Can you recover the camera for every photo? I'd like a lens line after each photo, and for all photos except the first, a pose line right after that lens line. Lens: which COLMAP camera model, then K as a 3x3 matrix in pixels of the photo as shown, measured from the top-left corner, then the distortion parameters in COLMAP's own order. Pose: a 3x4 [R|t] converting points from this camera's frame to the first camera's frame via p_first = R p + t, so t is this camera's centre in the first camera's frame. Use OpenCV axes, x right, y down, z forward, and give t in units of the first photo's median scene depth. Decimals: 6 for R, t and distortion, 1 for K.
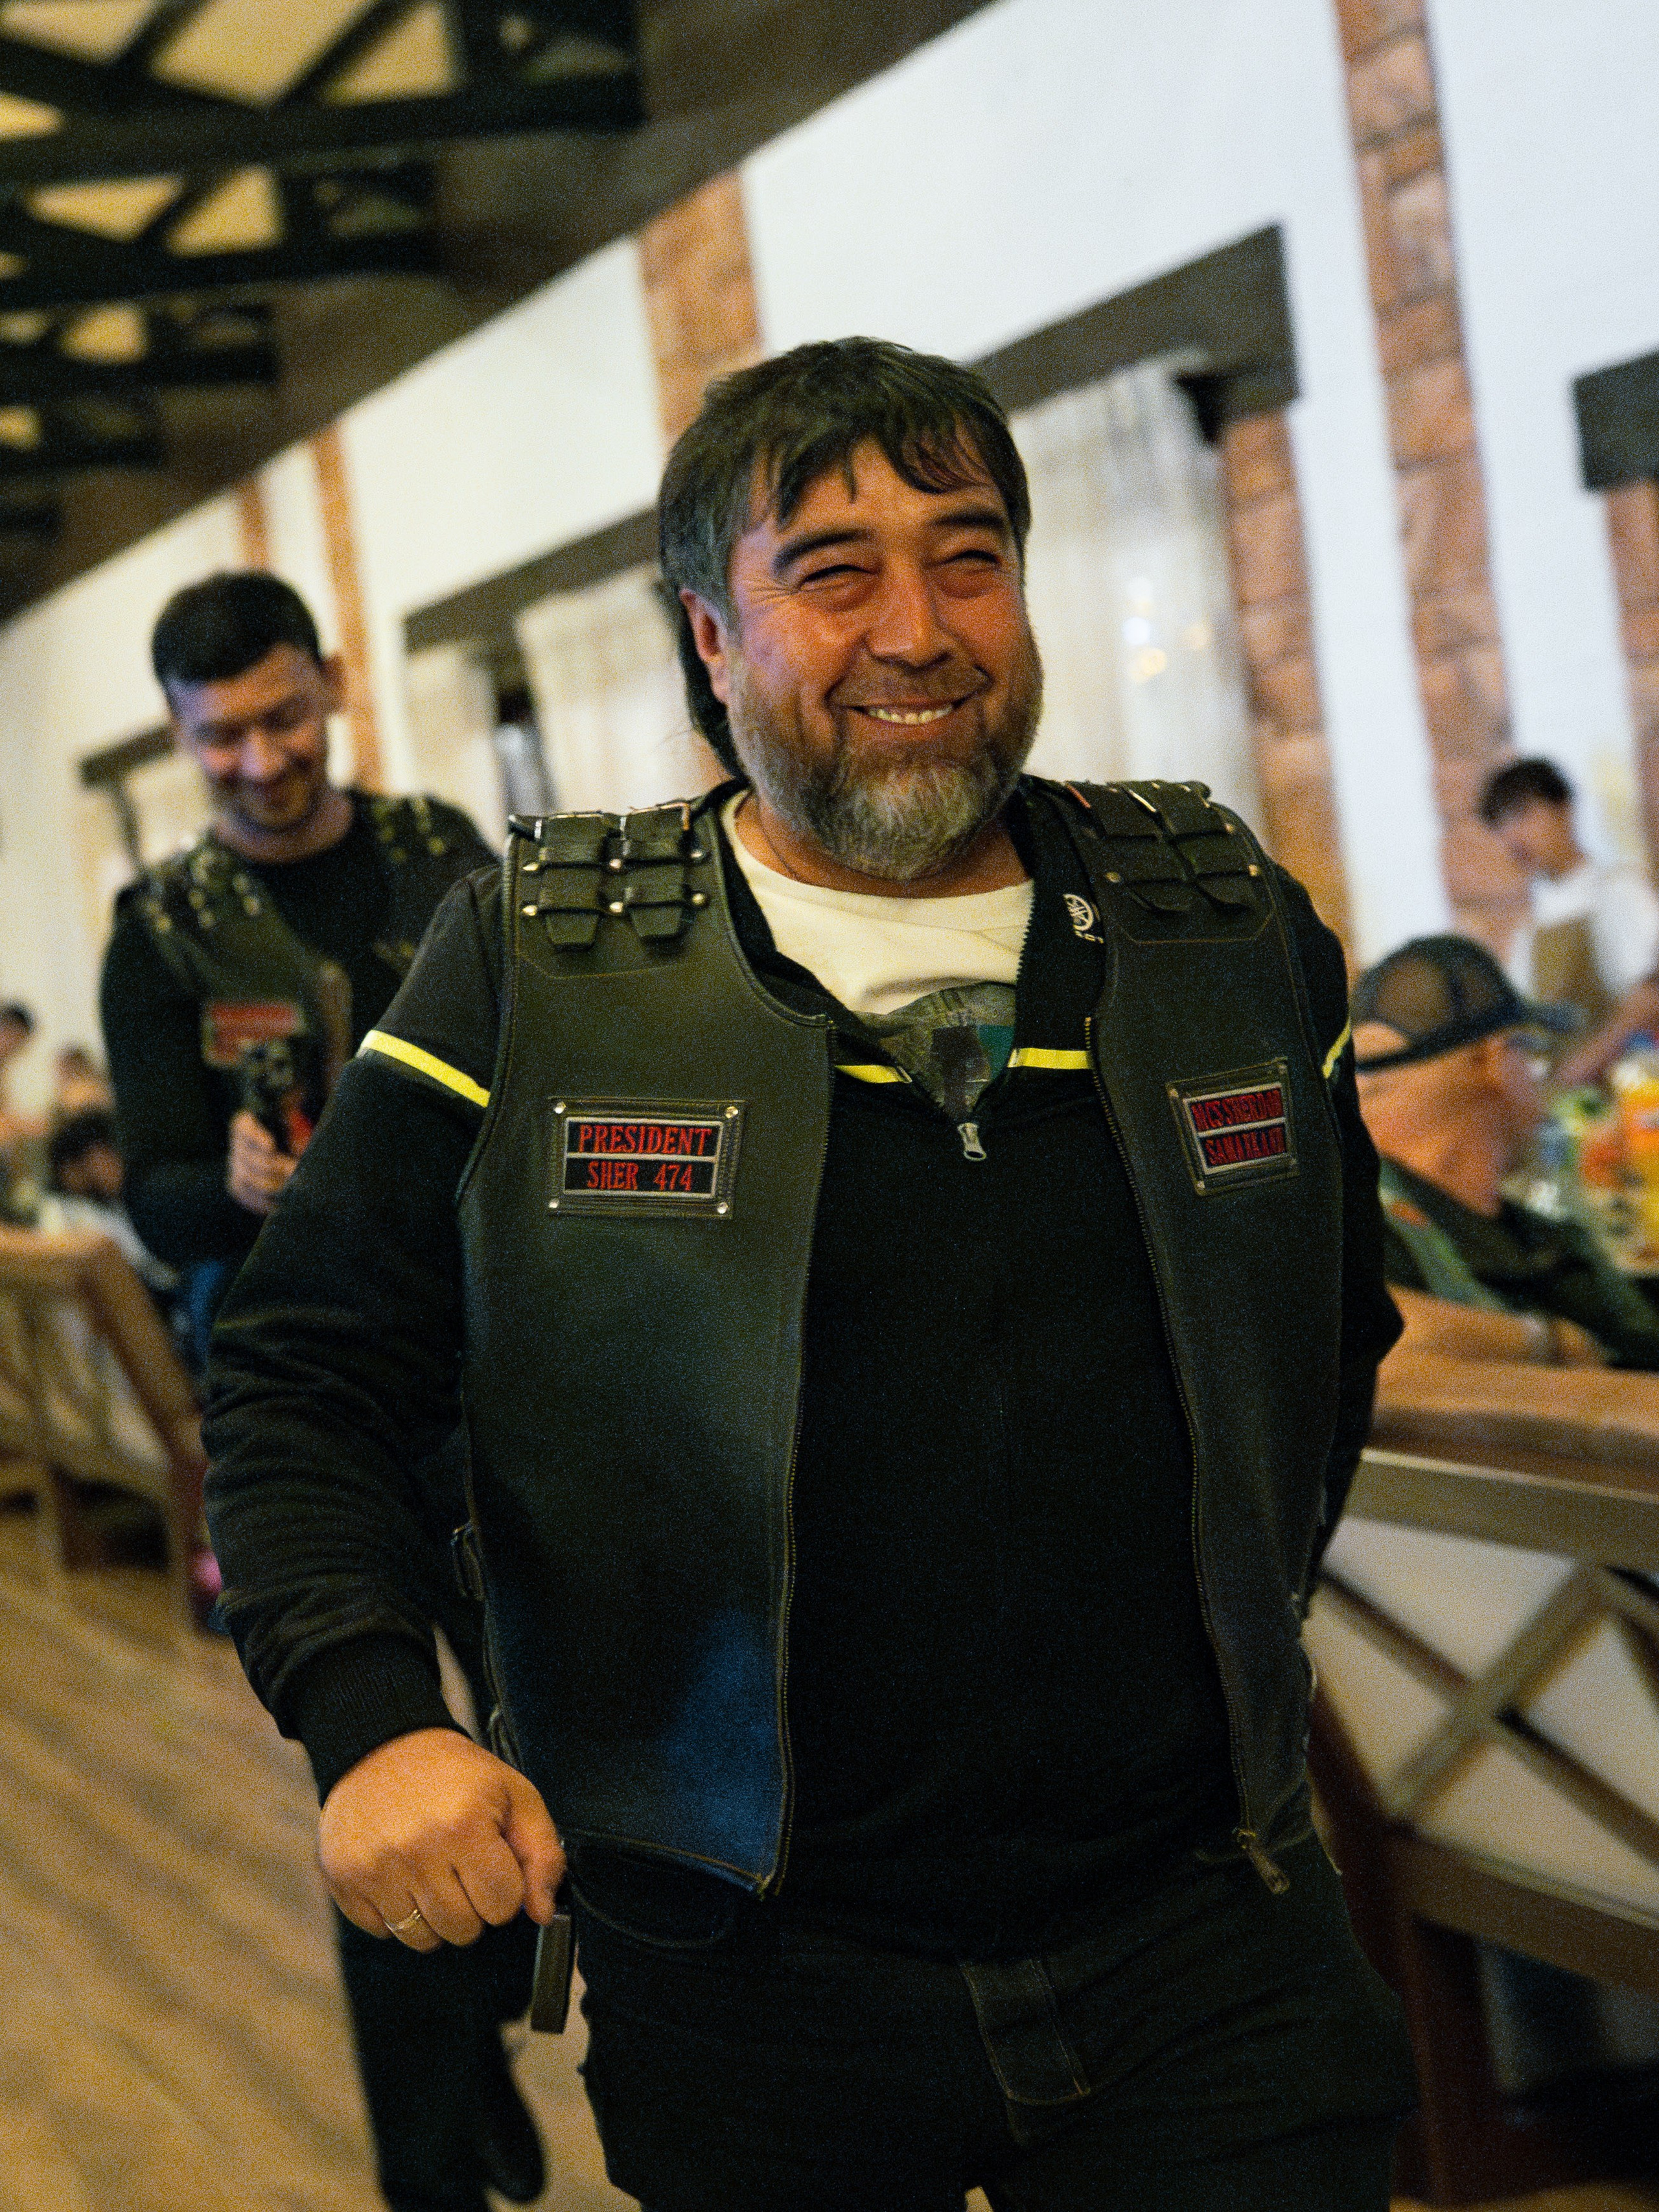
lens RADIAL K [[2774.9, 0, 829.5], [0, 2774.9, 1106.0], [0, 0, 1]] dist [-0.017790, -0.024010]
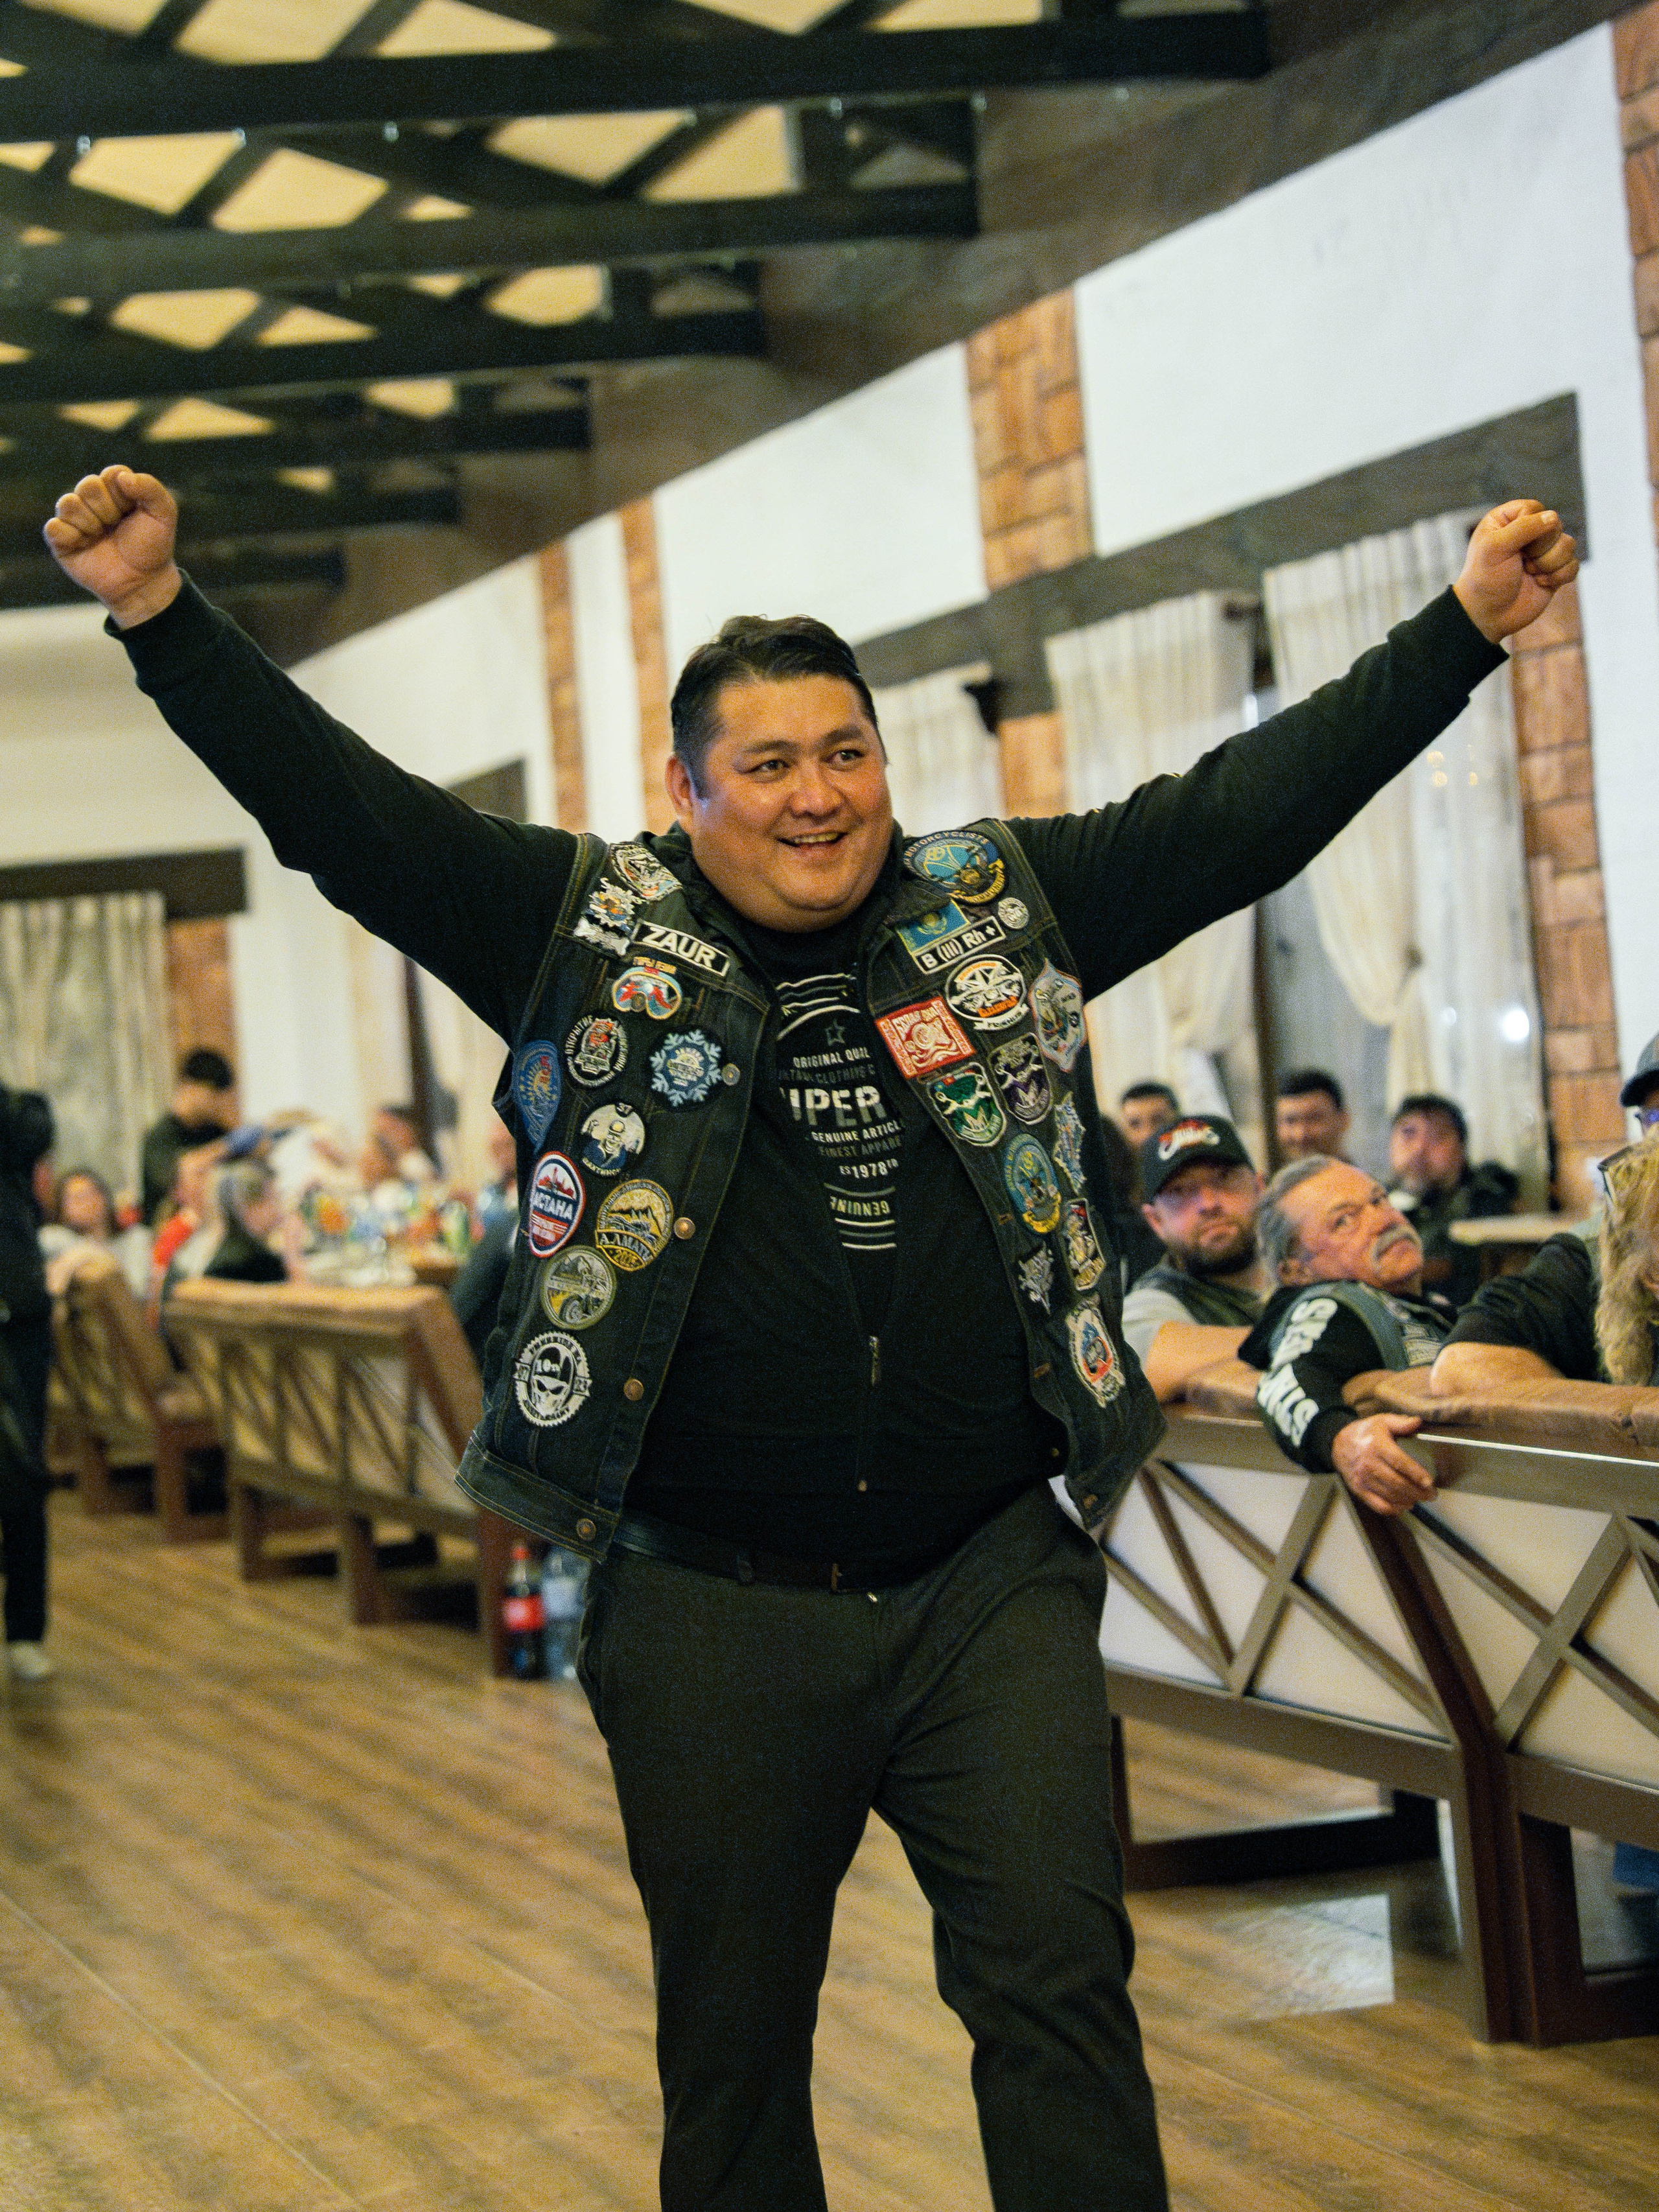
lens RADIAL K [[4534.3, 0, 829.5], [0, 4534.3, 1106.0], [0, 0, 1]] dist [-0.182733, 0.080368]
pose [[0.996399, 0.044915, -0.071910, 0.013112], [-0.047740, 0.998135, -0.038053, 0.031759], [0.070067, 0.041349, 0.996685, -0.694126]]
